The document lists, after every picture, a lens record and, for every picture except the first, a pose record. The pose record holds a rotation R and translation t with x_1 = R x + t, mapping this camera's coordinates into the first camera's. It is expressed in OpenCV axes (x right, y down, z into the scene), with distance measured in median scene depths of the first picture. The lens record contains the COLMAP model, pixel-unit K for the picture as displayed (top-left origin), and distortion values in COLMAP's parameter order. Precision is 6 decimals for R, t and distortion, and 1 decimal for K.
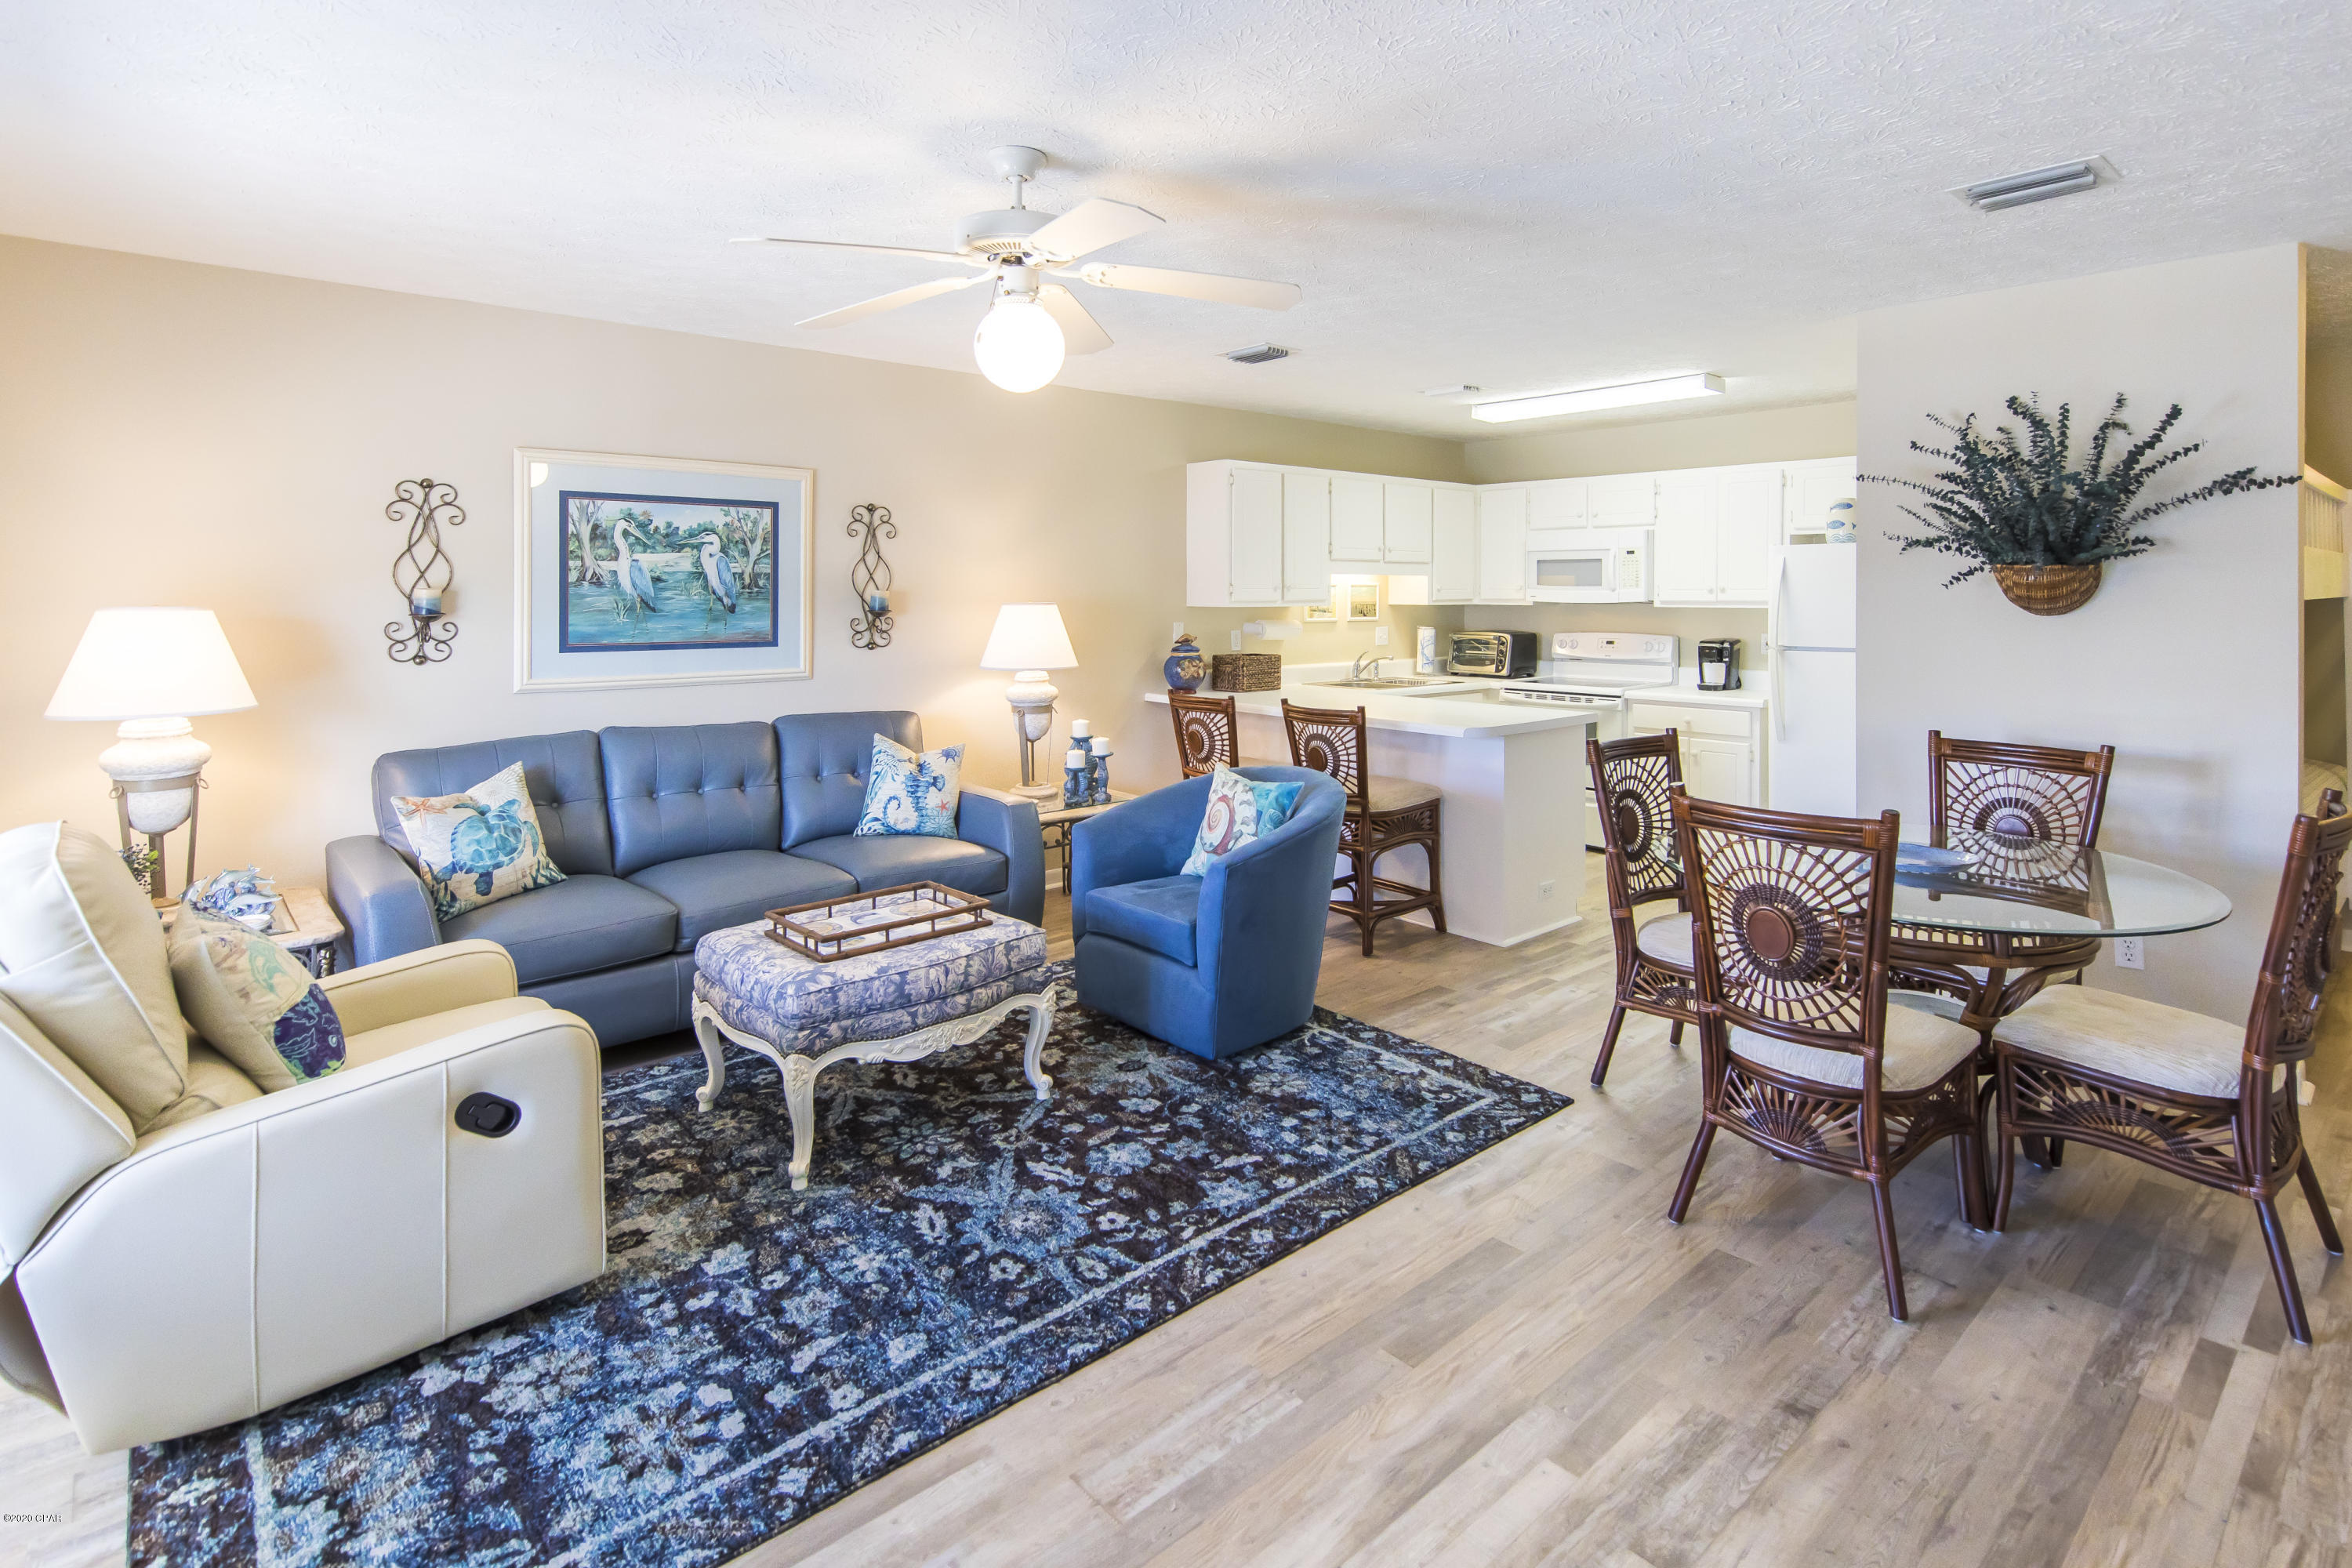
lens RADIAL K [[1186.9, 0, 1186.6], [0, 1186.9, 599.1], [0, 0, 1]] dist [0.005835, -0.001695]
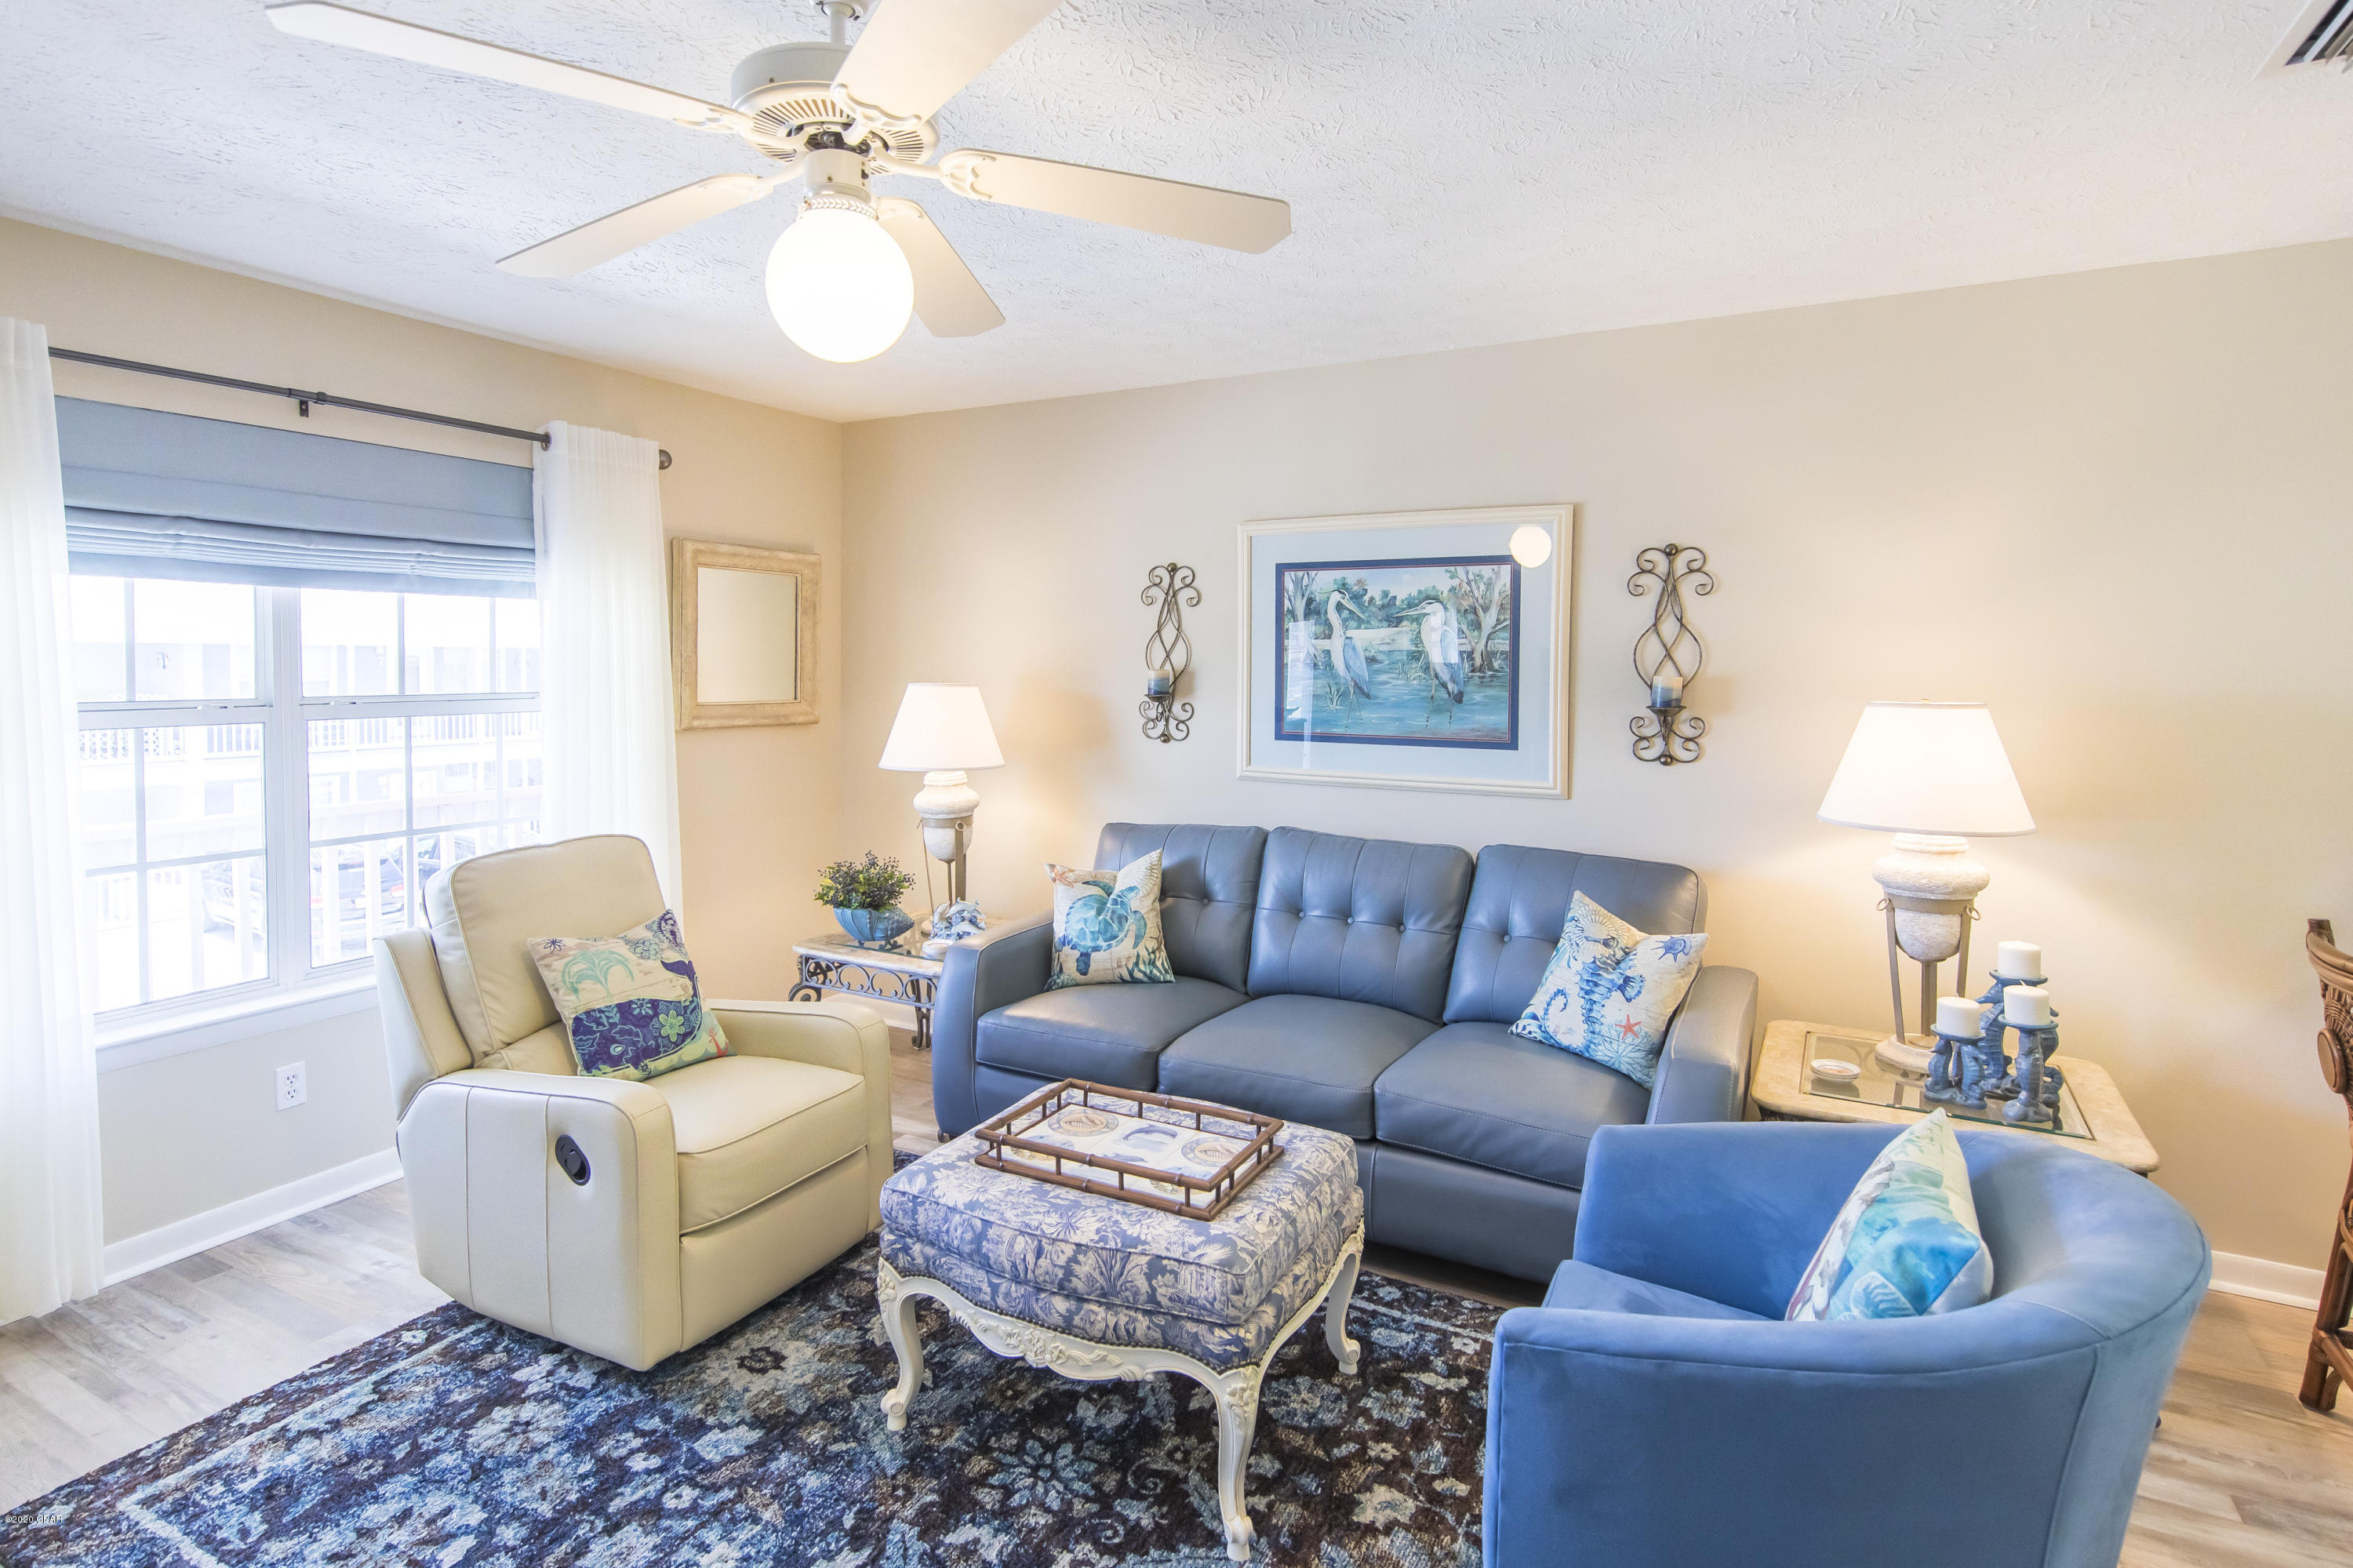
lens RADIAL K [[1187.4, 0, 1109.7], [0, 1187.4, 694.0], [0, 0, 1]] dist [0.005835, -0.001695]
pose [[0.329347, 0.030996, -0.943700, 0.372460], [-0.011892, 0.999518, 0.028680, -0.018651], [0.944134, 0.001777, 0.329557, 0.699375]]
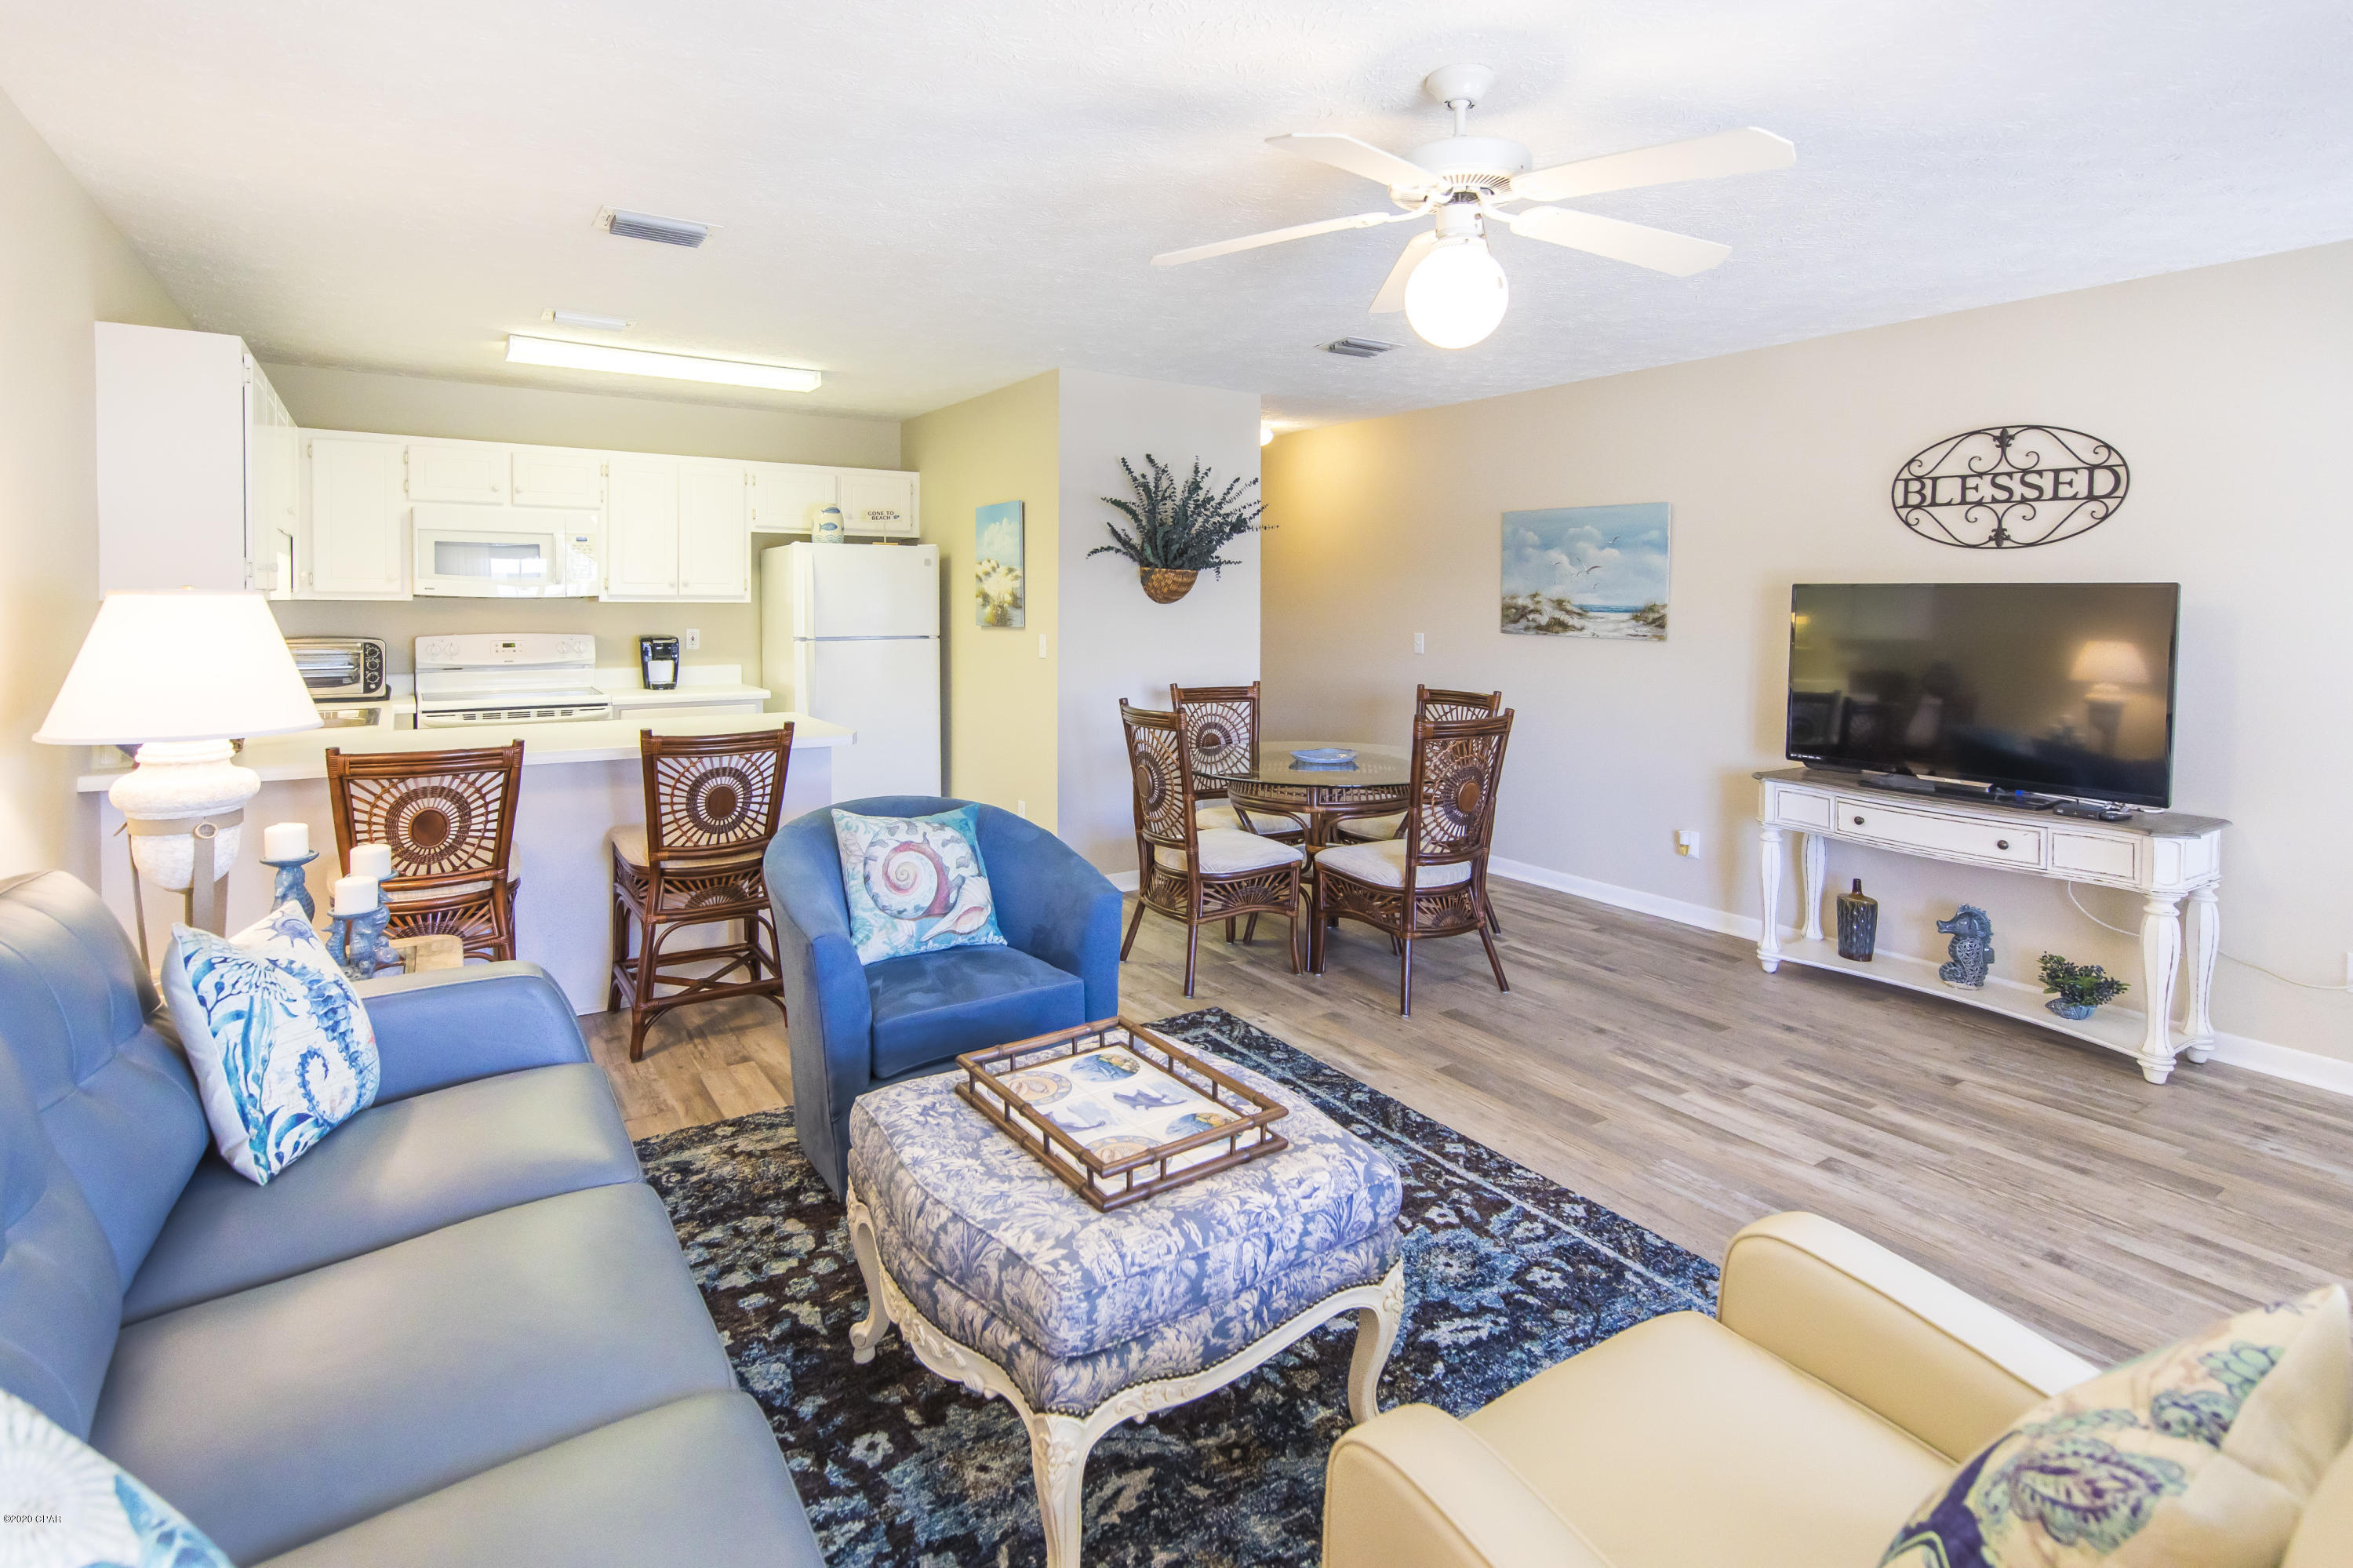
lens RADIAL K [[1187.4, 0, 1180.2], [0, 1187.4, 628.4], [0, 0, 1]] dist [0.005835, -0.001695]
pose [[0.121551, -0.023535, 0.992306, -0.799042], [0.000106, 0.999719, 0.023698, 0.010167], [-0.992585, -0.002775, 0.121520, 0.830628]]
